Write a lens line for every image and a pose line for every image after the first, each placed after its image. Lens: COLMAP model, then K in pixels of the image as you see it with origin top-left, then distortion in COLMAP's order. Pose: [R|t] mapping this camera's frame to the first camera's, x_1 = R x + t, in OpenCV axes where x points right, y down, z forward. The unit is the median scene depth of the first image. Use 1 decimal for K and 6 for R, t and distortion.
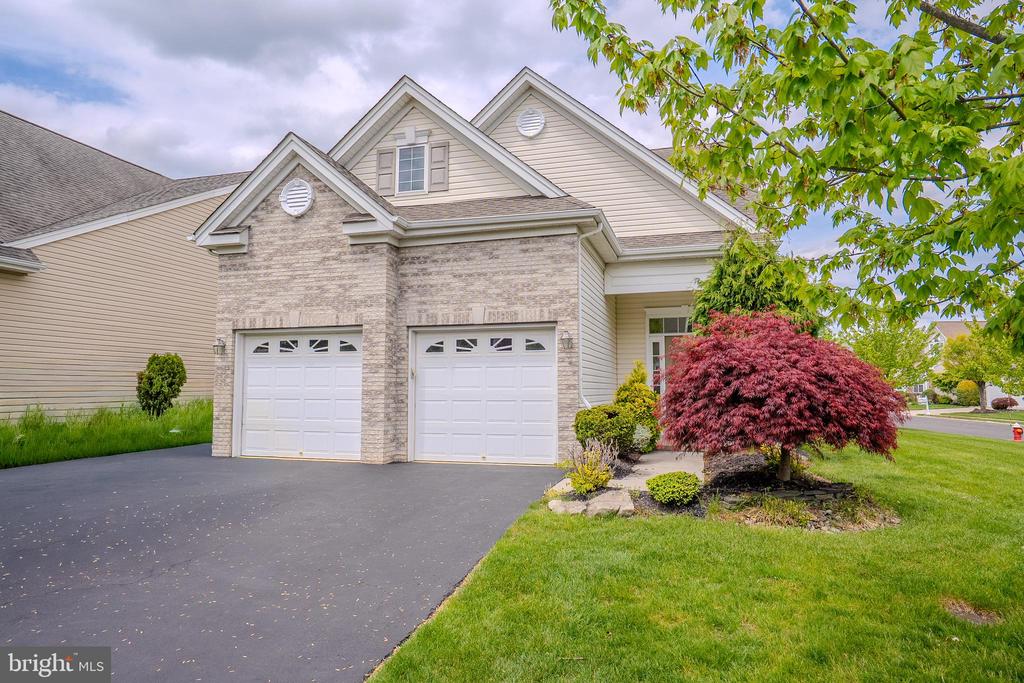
lens RADIAL K [[633.4, 0, 512.0], [0, 633.4, 341.5], [0, 0, 1]] dist [-0.005167, -0.000072]
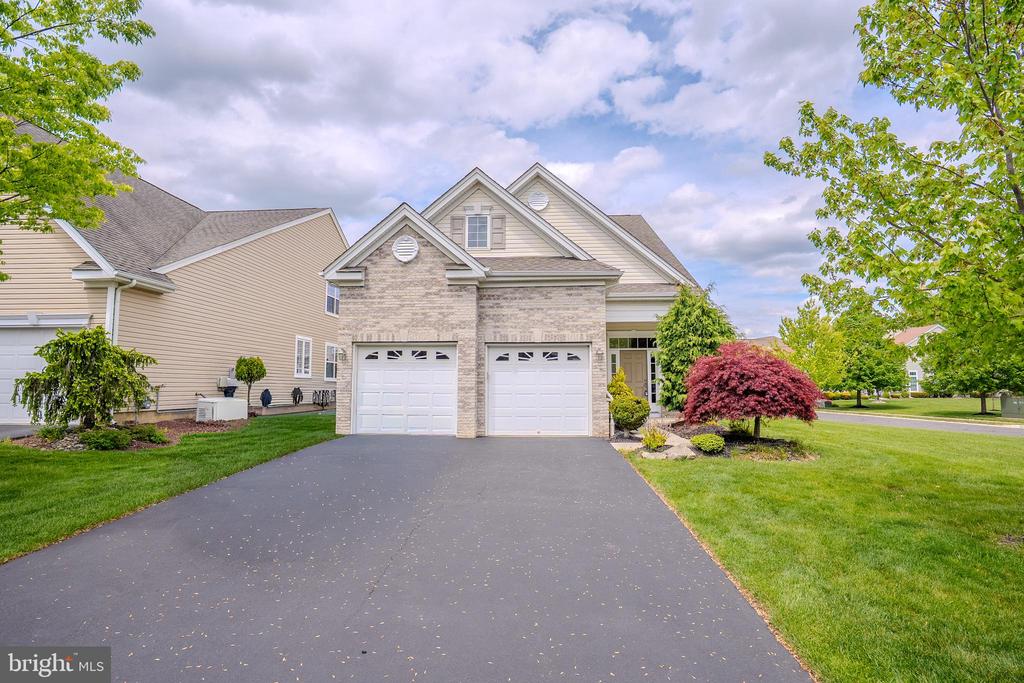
lens RADIAL K [[512.4, 0, 512.0], [0, 512.4, 341.5], [0, 0, 1]] dist [-0.039700, -0.000223]
pose [[0.975608, 0.020065, 0.218600, -0.360505], [-0.017795, 0.999765, -0.012351, -0.013139], [-0.218797, 0.008160, 0.975736, -0.154631]]
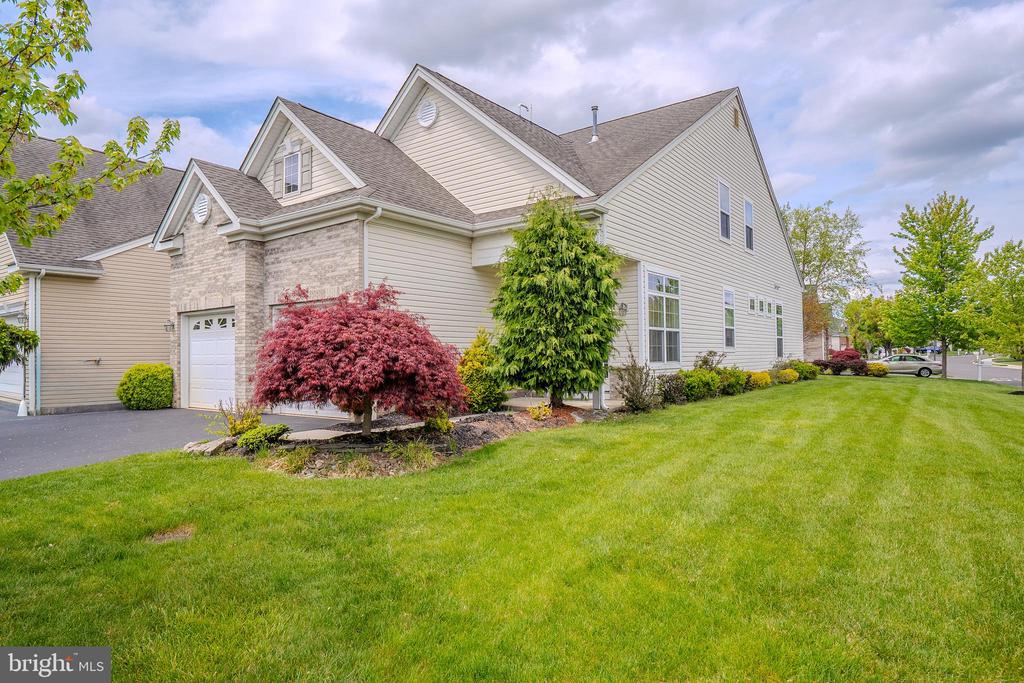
lens RADIAL K [[598.9, 0, 512.0], [0, 598.9, 341.5], [0, 0, 1]] dist [0.000043, 0.000020]
pose [[0.937633, -0.020119, -0.347043, 0.682354], [0.038902, 0.998126, 0.047239, 0.009493], [0.345442, -0.057794, 0.936659, 0.062370]]
